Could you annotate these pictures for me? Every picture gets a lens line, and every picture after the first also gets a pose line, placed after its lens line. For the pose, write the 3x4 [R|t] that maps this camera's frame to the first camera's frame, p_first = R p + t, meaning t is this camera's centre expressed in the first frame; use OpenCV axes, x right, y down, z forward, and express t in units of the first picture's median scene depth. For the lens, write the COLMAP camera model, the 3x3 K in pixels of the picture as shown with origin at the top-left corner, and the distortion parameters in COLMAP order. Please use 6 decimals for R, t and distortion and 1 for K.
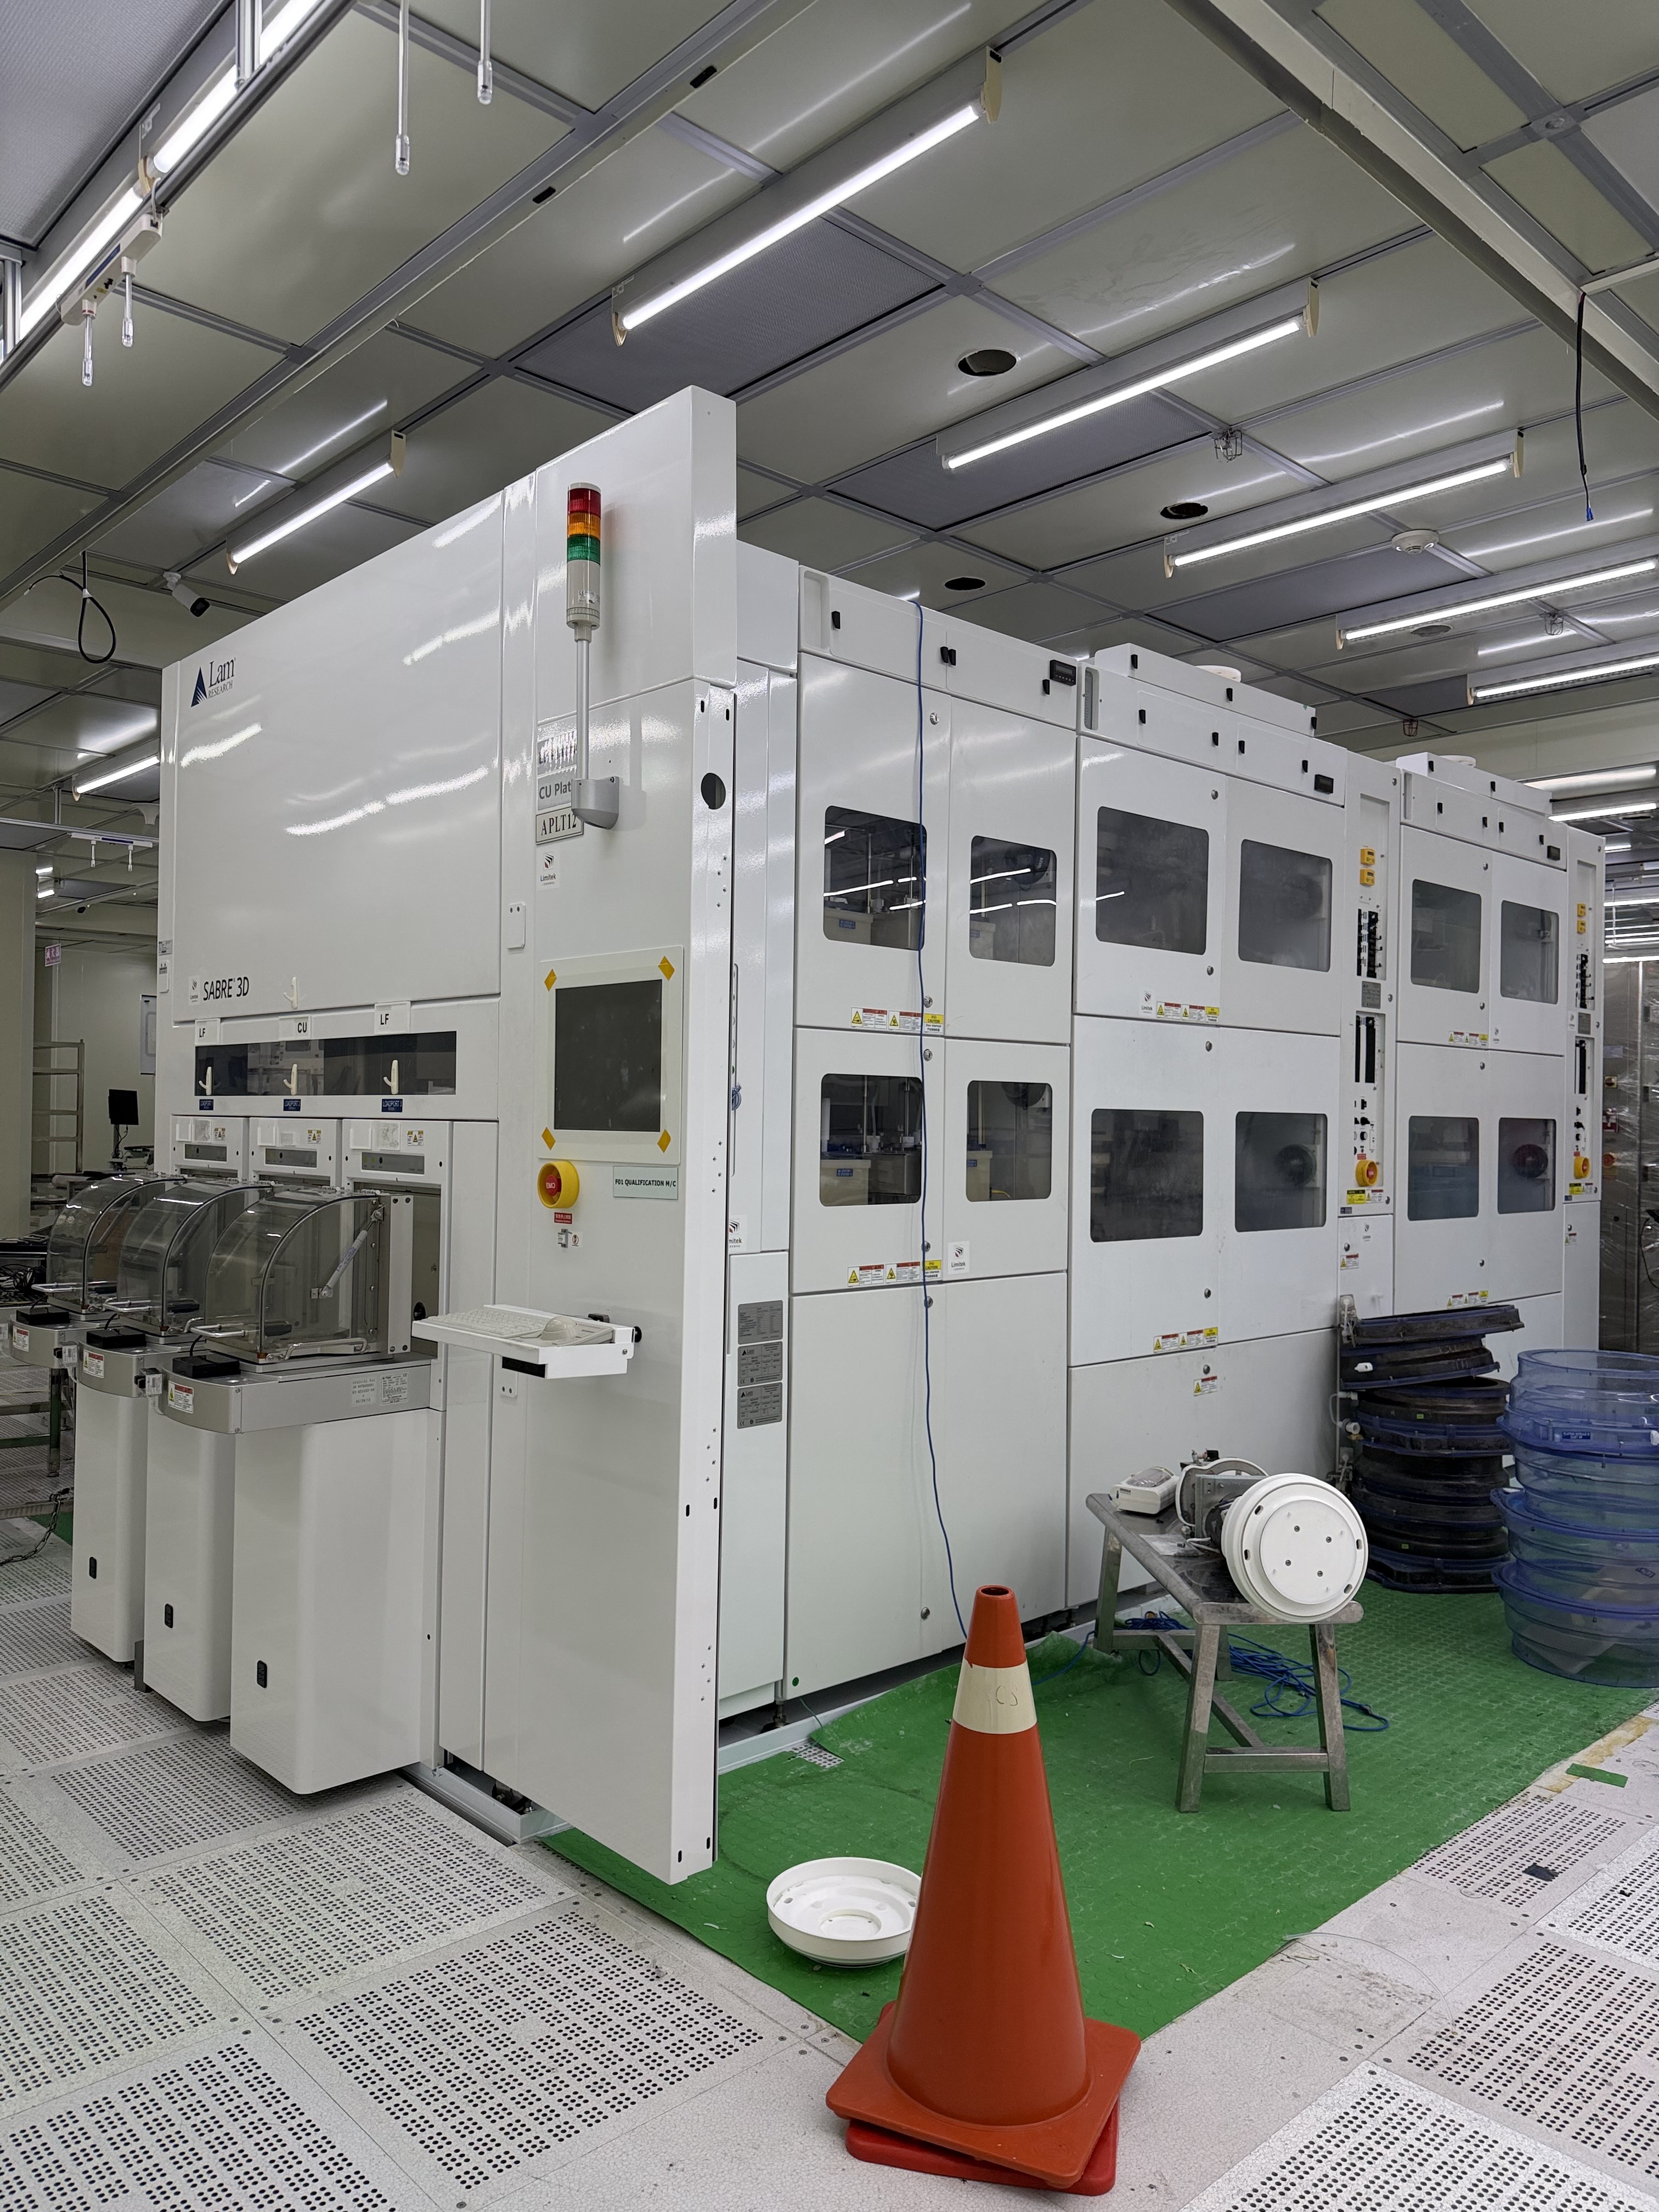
lens RADIAL K [[1565.0, 0, 829.5], [0, 1565.0, 1106.0], [0, 0, 1]] dist [0.070880, -0.100309]
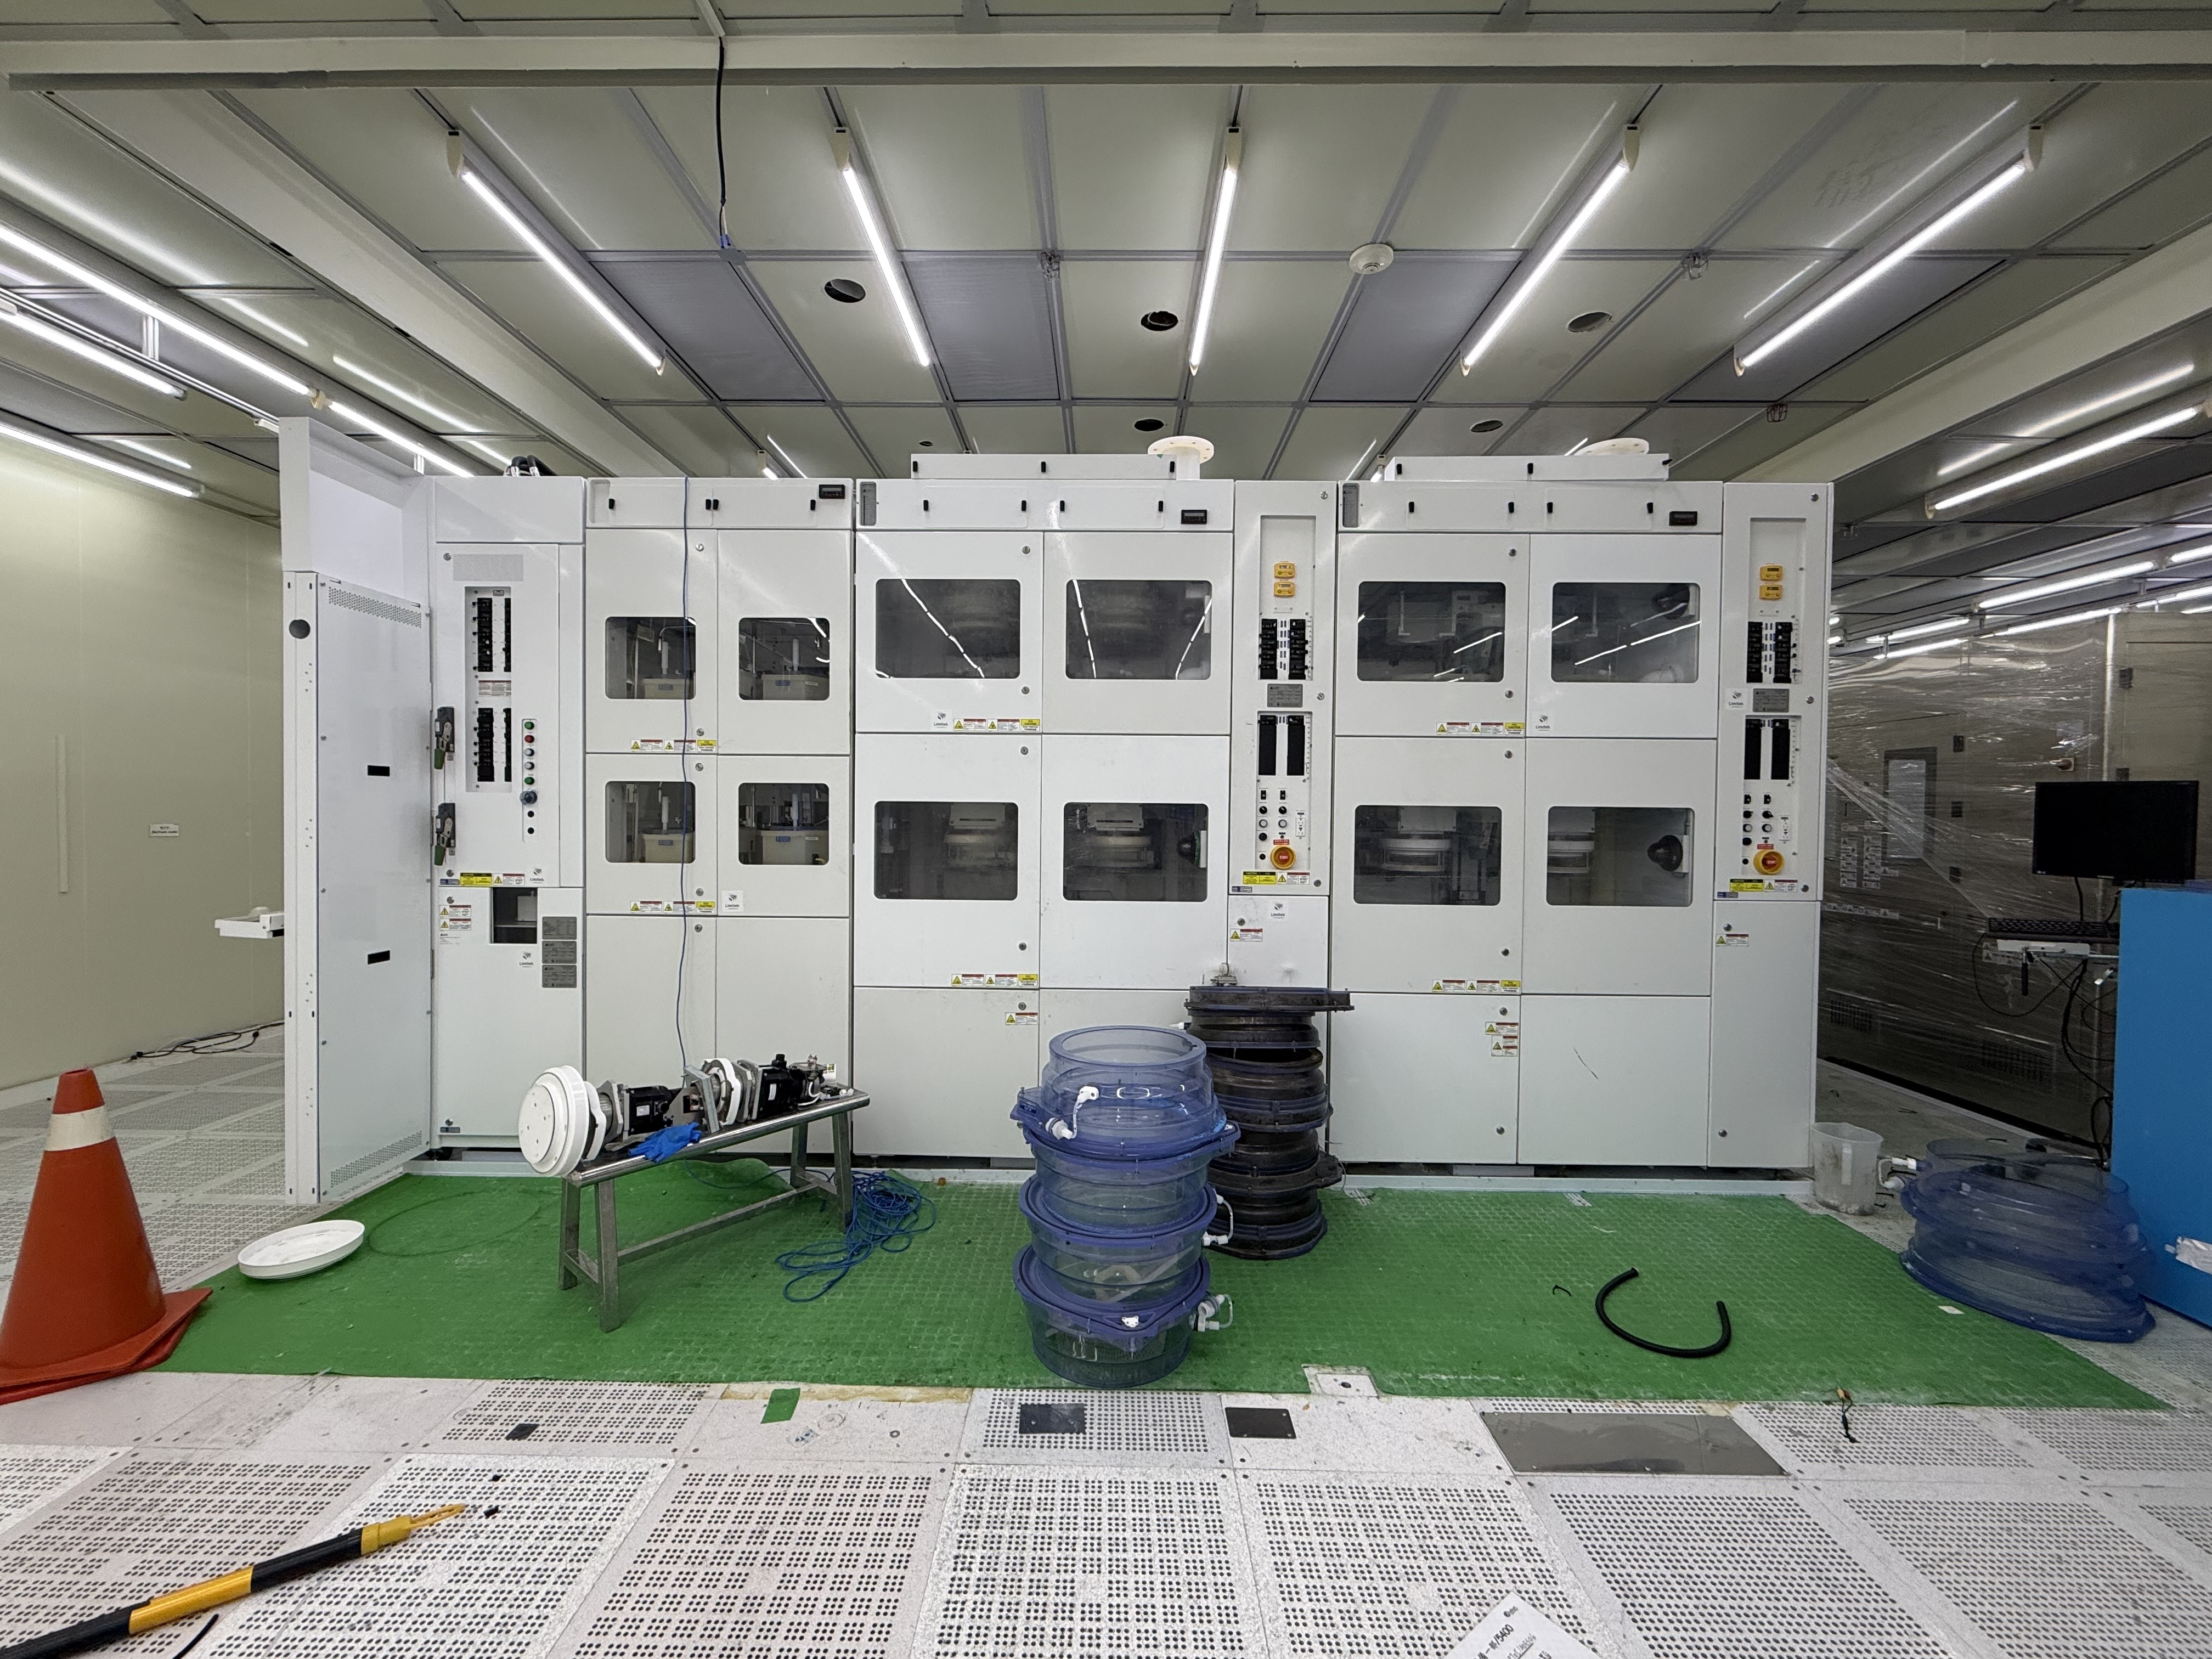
lens RADIAL K [[892.2, 0, 1106.0], [0, 892.2, 829.5], [0, 0, 1]] dist [-0.003149, -0.000811]
pose [[0.718334, 0.000850, -0.695698, 0.975187], [0.006804, 0.999943, 0.008247, 0.024471], [0.695665, -0.010658, 0.718287, 0.660615]]
